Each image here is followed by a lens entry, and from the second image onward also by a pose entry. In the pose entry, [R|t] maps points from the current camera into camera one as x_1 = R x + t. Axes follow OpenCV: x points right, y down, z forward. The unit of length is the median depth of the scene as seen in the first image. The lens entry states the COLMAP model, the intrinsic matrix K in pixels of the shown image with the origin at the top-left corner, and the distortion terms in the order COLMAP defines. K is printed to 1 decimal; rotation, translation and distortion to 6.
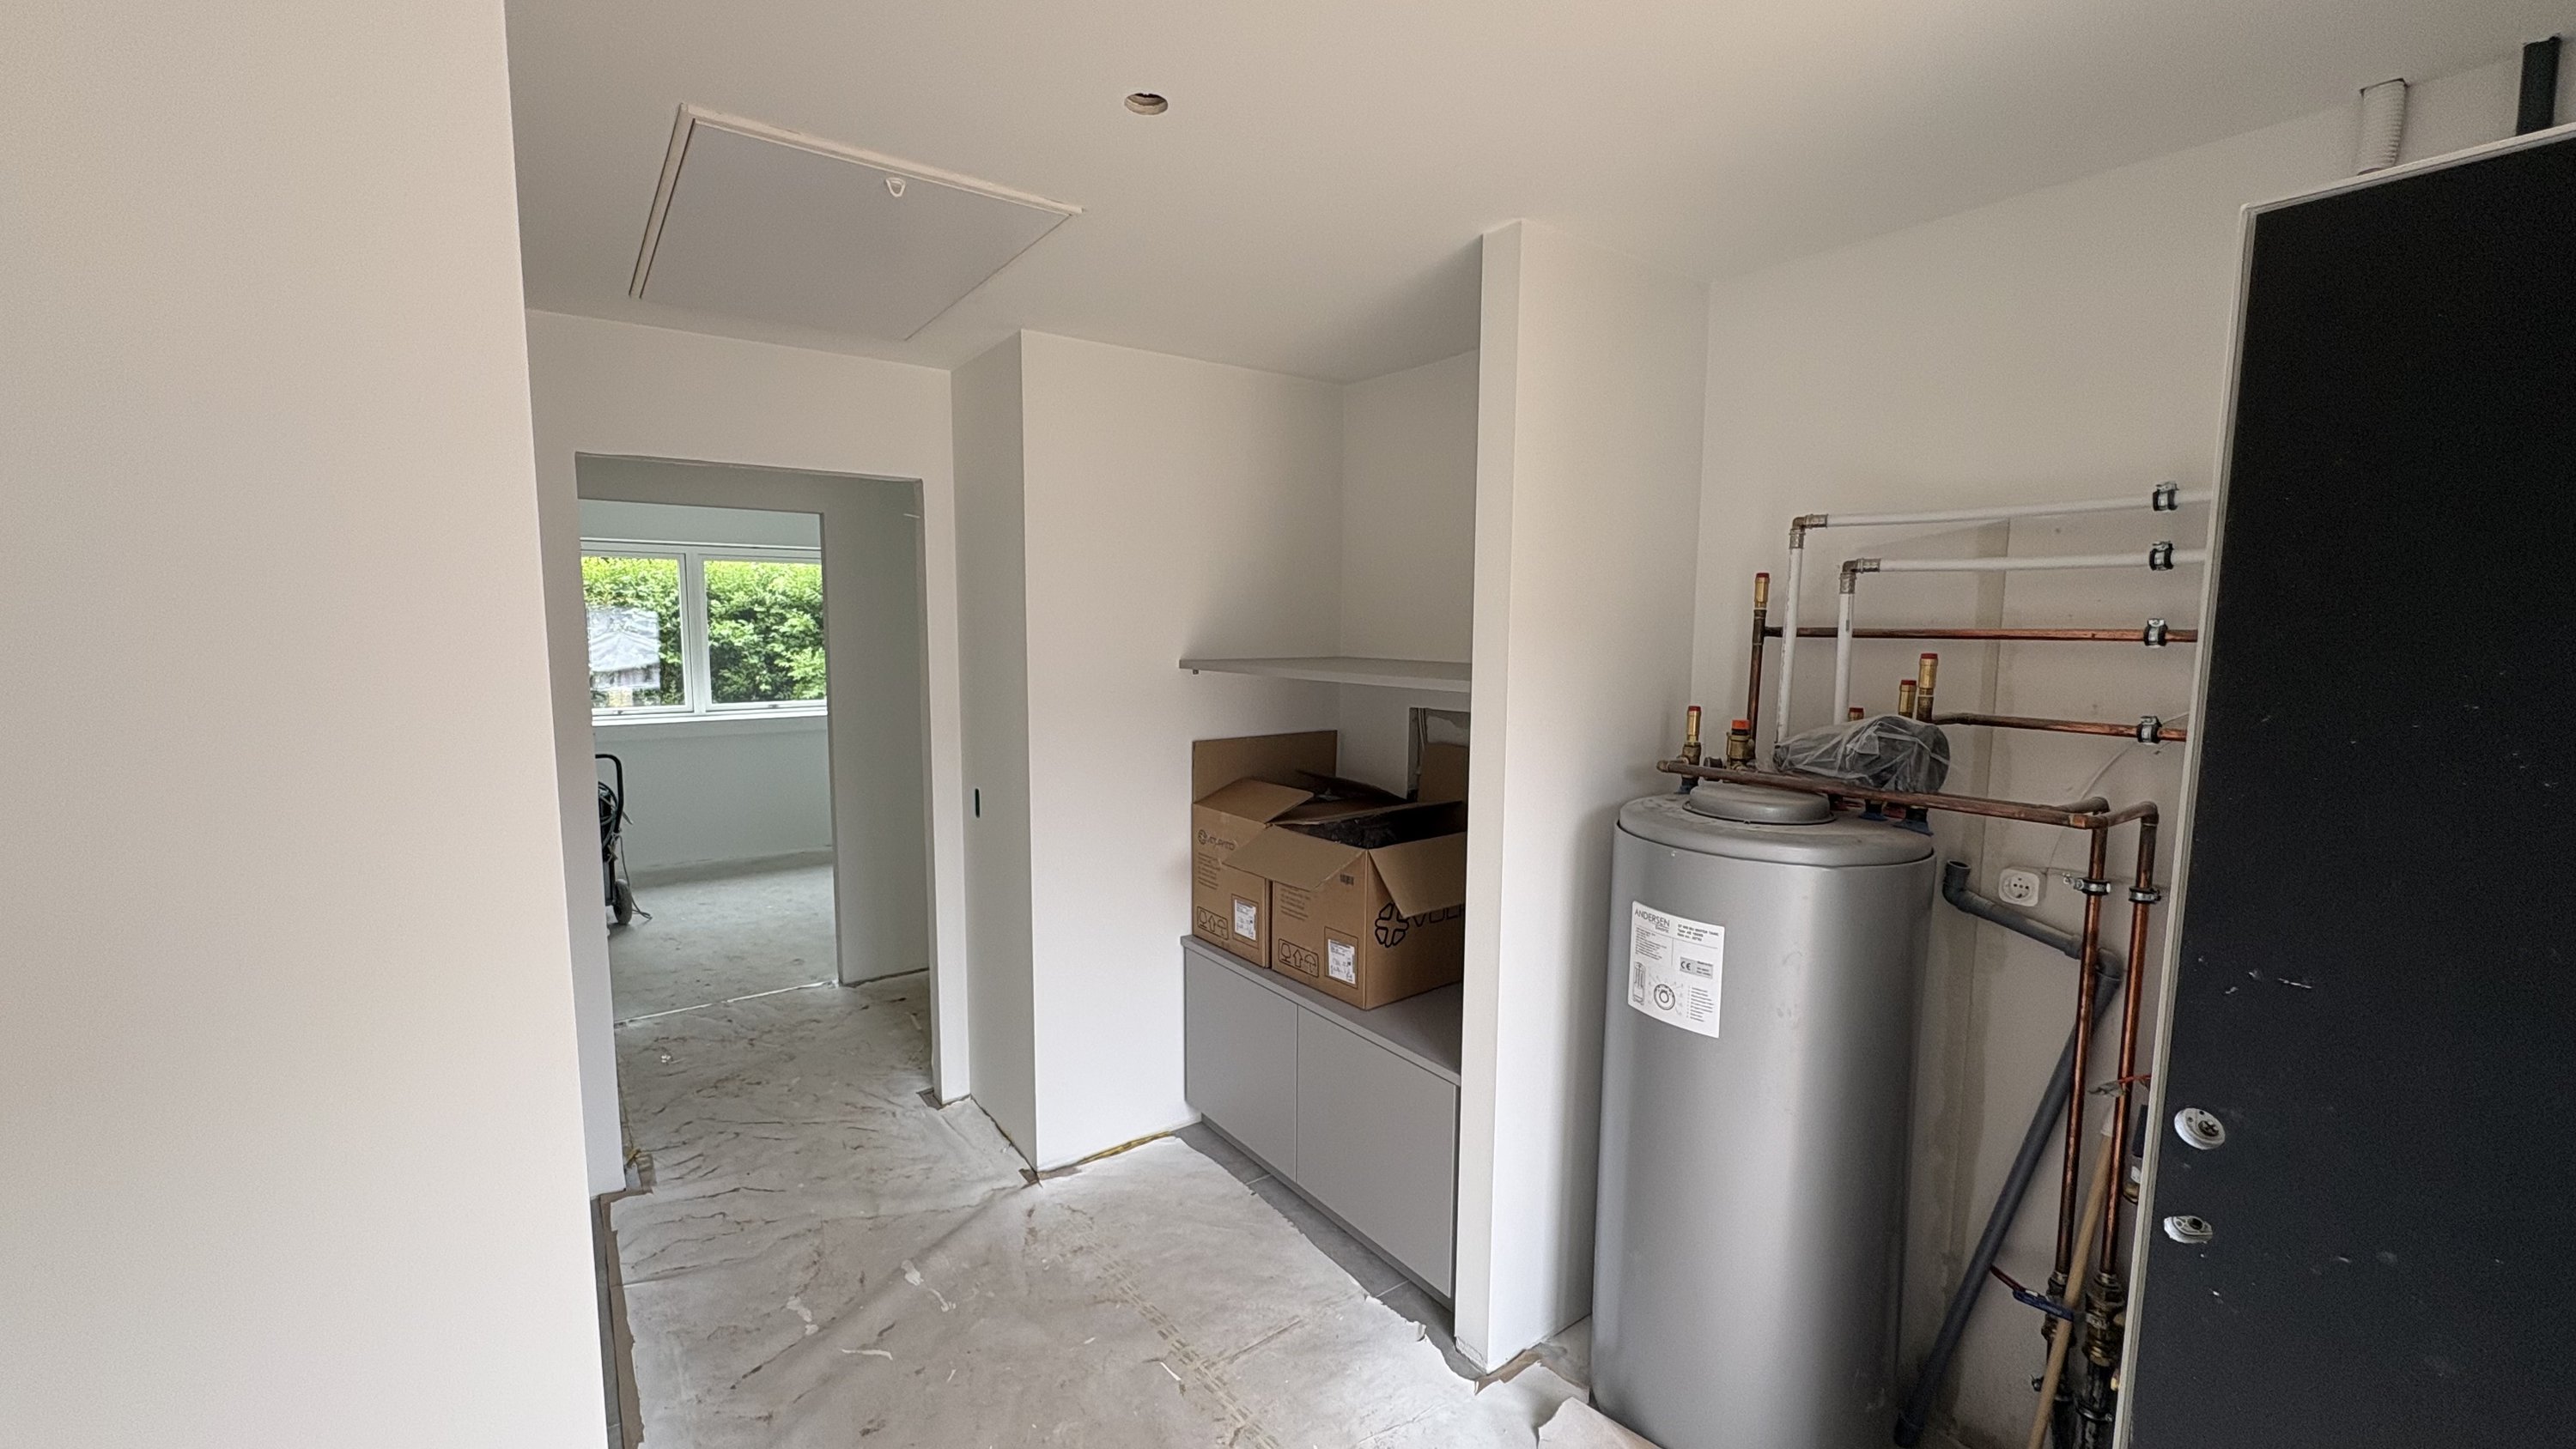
lens RADIAL K [[1028.0, 0, 1289.8], [0, 1028.0, 725.0], [0, 0, 1]] dist [-0.001421, 0.000532]
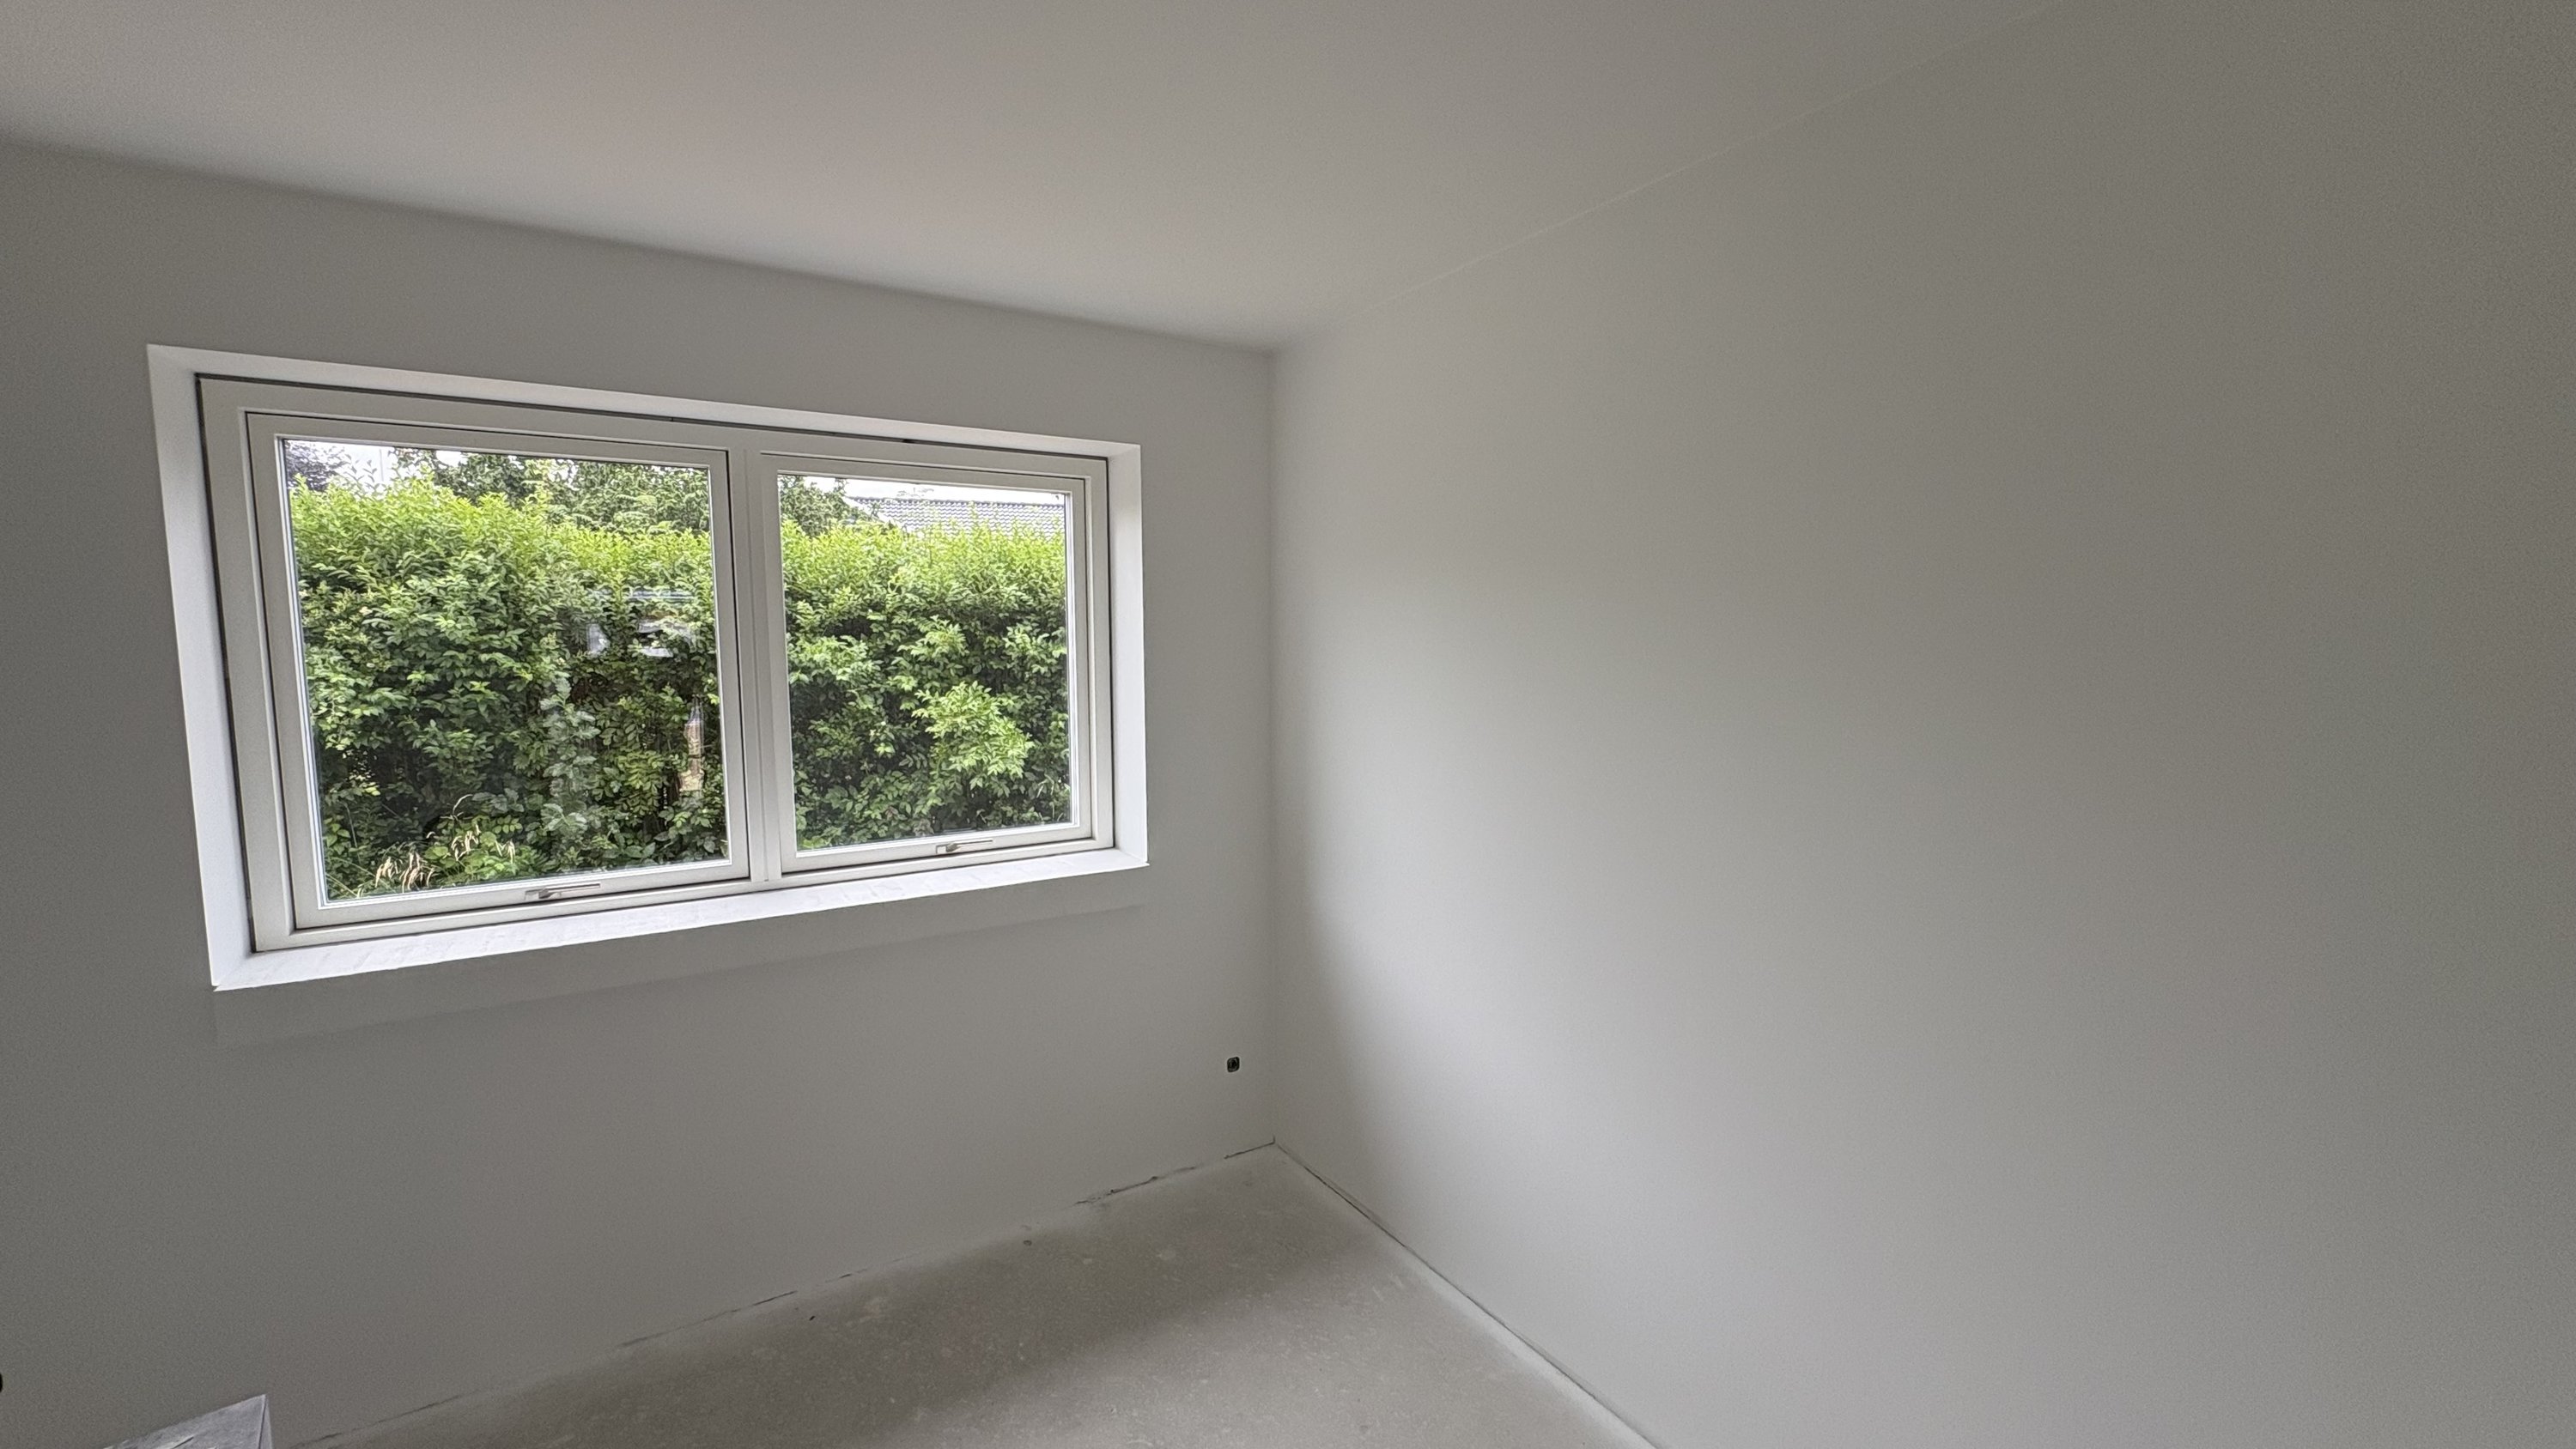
lens RADIAL K [[959.6, 0, 1285.7], [0, 959.6, 720.5], [0, 0, 1]] dist [-0.001720, -0.000146]
pose [[0.999182, -0.000296, -0.040431, -0.258704], [-0.000138, 0.999942, -0.010723, -0.047485], [0.040432, 0.010720, 0.999125, 0.459660]]
